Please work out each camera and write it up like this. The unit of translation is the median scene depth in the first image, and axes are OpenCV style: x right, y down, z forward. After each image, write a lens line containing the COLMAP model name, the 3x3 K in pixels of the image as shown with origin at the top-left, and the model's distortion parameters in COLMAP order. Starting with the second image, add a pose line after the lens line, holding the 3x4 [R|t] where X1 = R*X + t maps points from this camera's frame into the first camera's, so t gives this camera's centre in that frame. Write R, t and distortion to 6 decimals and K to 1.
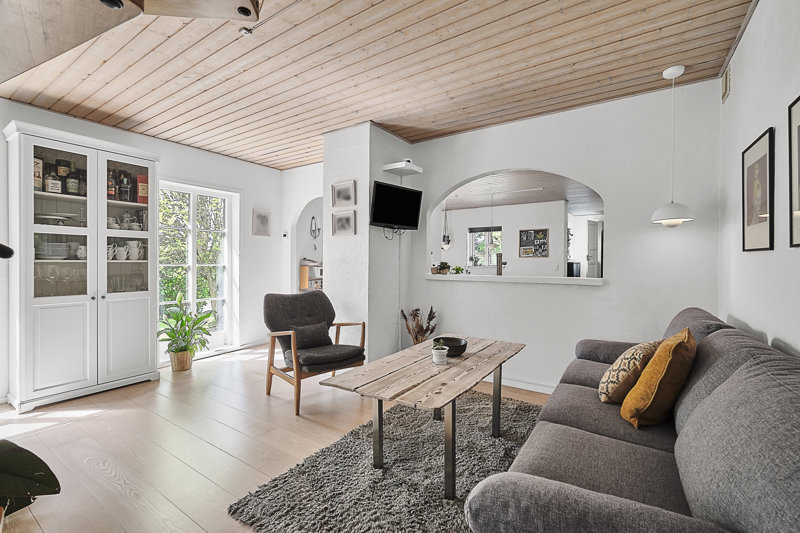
lens RADIAL K [[354.4, 0, 403.3], [0, 354.4, 263.0], [0, 0, 1]] dist [-0.000154, -0.000092]
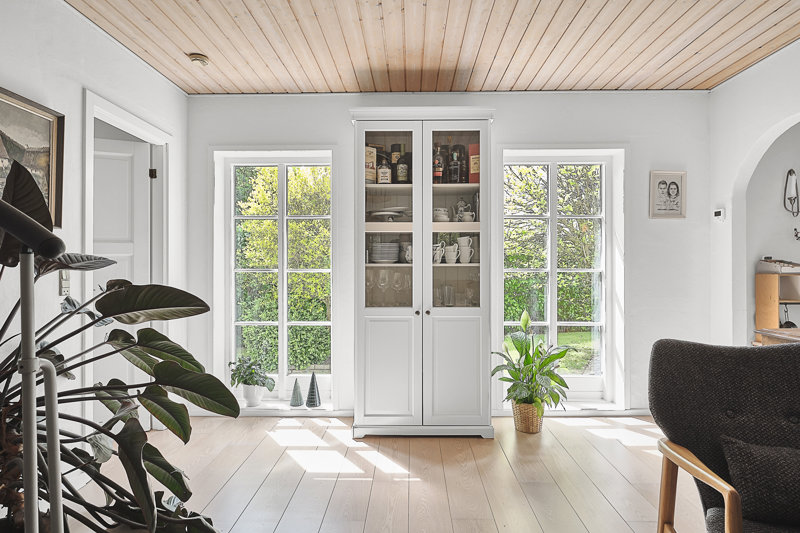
lens RADIAL K [[406.4, 0, 402.1], [0, 406.4, 263.9], [0, 0, 1]] dist [-0.001108, -0.000632]
pose [[0.541555, -0.004016, -0.840656, -0.132757], [-0.000765, 0.999986, -0.005270, -0.002608], [0.840665, 0.003497, 0.541544, 0.446759]]
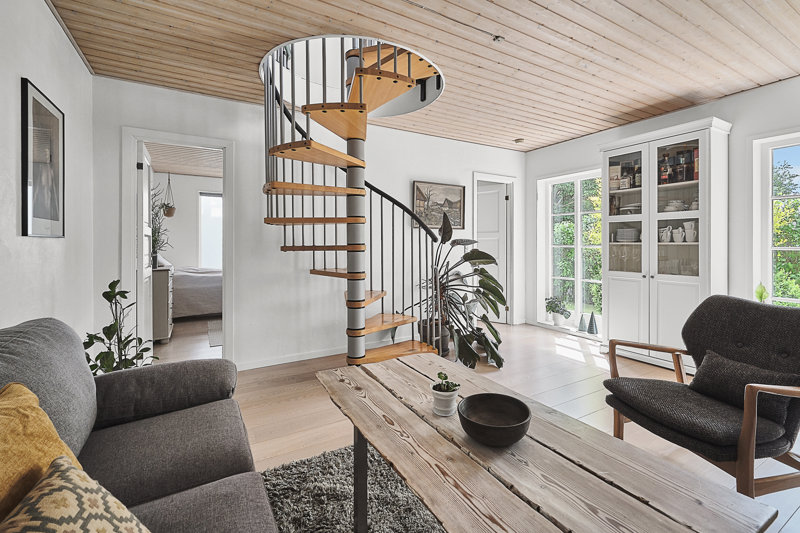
lens RADIAL K [[348.8, 0, 401.6], [0, 348.8, 242.8], [0, 0, 1]] dist [-0.000844, -0.000098]
pose [[-0.449531, -0.002287, -0.893262, 0.411188], [-0.003597, 0.999993, -0.000750, -0.003390], [0.893257, 0.002876, -0.449536, 0.739783]]
